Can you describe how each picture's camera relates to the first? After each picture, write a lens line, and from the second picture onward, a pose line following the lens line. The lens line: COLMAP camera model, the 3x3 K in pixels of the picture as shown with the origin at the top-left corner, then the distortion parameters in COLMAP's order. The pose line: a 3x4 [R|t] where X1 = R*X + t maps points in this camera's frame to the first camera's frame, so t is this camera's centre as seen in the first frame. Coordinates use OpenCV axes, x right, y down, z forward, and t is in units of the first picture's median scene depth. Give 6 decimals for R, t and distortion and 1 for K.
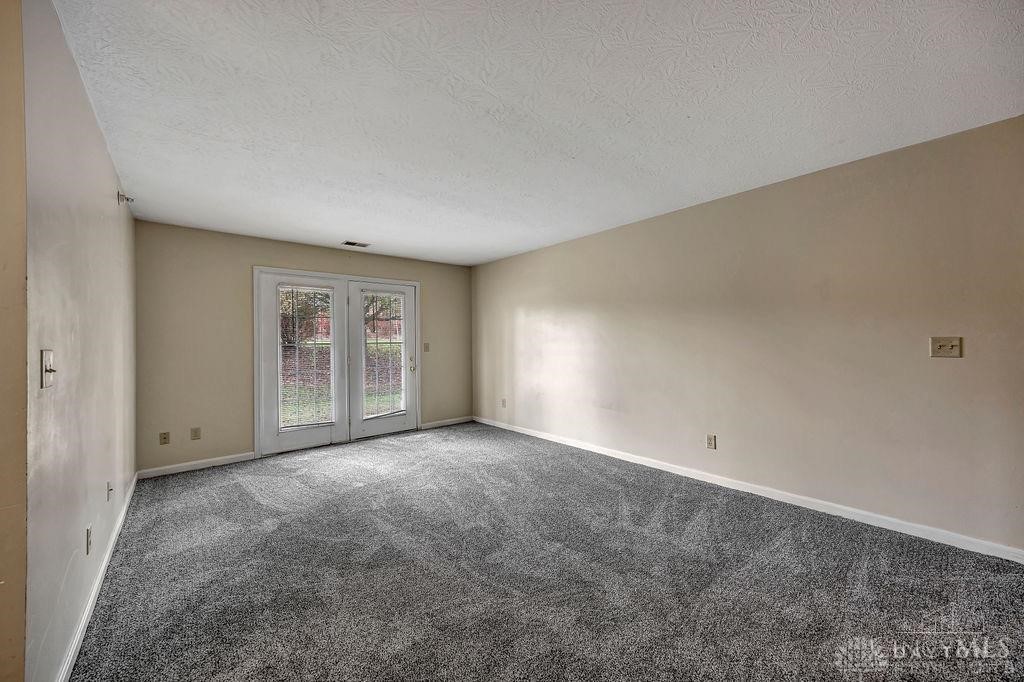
lens RADIAL K [[400.6, 0, 508.0], [0, 400.6, 338.8], [0, 0, 1]] dist [-0.003274, 0.000129]
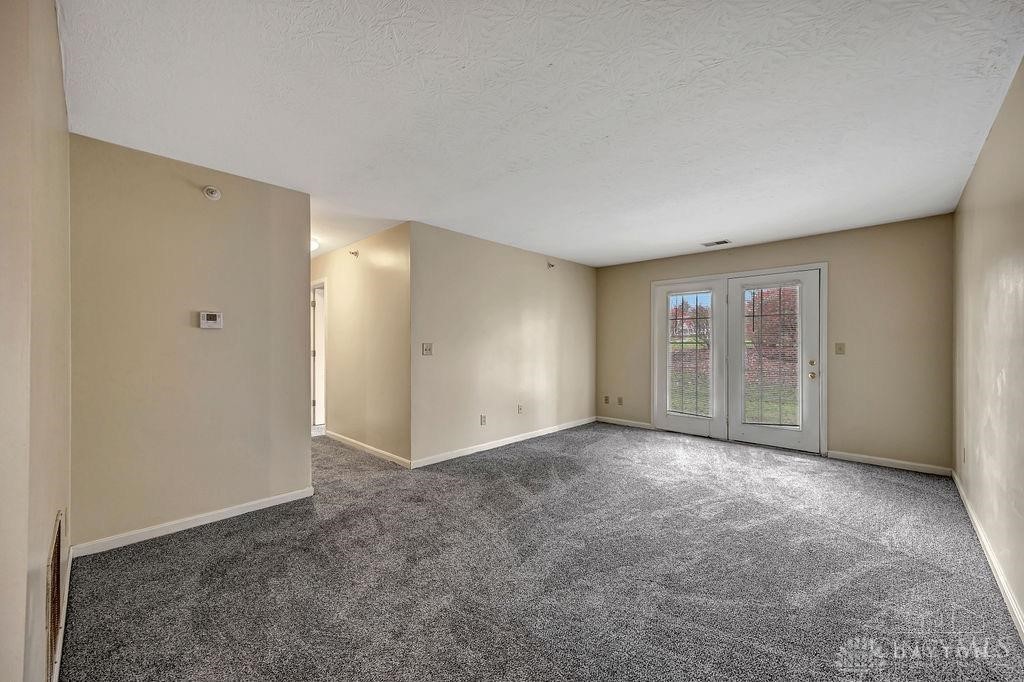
lens RADIAL K [[400.6, 0, 510.3], [0, 400.6, 341.6], [0, 0, 1]] dist [-0.003274, 0.000129]
pose [[0.062881, 0.005460, -0.998006, 0.615435], [0.000326, 0.999985, 0.005491, 0.005068], [0.998021, -0.000670, 0.062879, 0.438482]]
